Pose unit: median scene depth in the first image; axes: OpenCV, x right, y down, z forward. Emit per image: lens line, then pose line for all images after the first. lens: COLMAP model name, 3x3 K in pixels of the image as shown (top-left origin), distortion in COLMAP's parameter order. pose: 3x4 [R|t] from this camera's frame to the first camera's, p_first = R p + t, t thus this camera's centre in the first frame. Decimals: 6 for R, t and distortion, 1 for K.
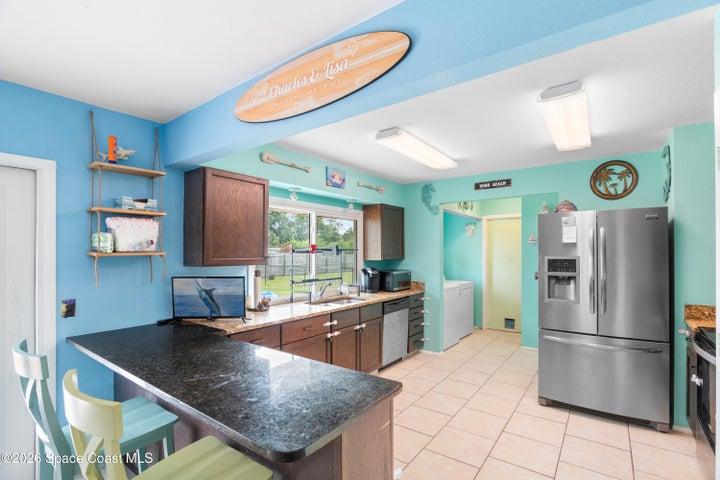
lens RADIAL K [[332.5, 0, 356.8], [0, 332.5, 249.1], [0, 0, 1]] dist [-0.015332, 0.000940]
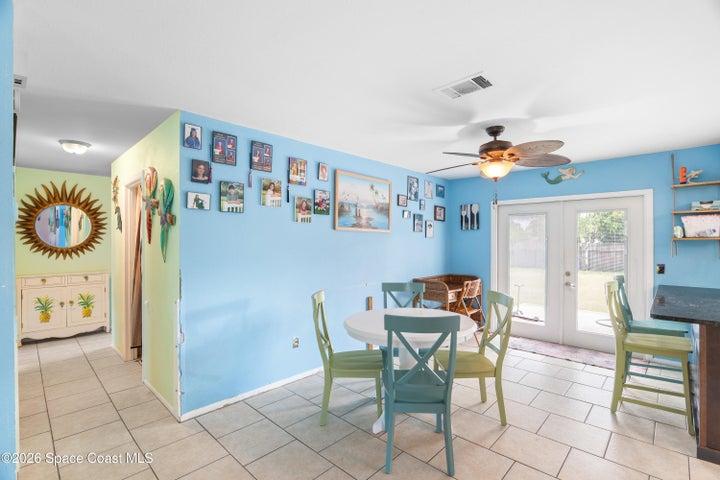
lens RADIAL K [[332.5, 0, 360.7], [0, 332.5, 239.6], [0, 0, 1]] dist [-0.015332, 0.000940]
pose [[-0.119199, 0.002185, -0.992868, 0.699929], [0.005374, 0.999984, 0.001555, 0.005427], [0.992856, -0.005150, -0.119209, -0.261350]]
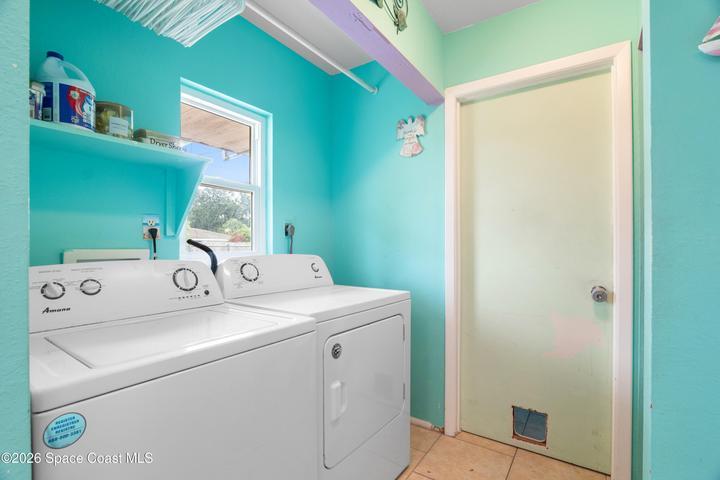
lens RADIAL K [[332.5, 0, 359.3], [0, 332.5, 244.8], [0, 0, 1]] dist [-0.015332, 0.000940]
pose [[0.999403, 0.000537, 0.034532, 0.523856], [-0.000656, 0.999994, 0.003437, 0.097509], [-0.034530, -0.003458, 0.999398, 1.250649]]
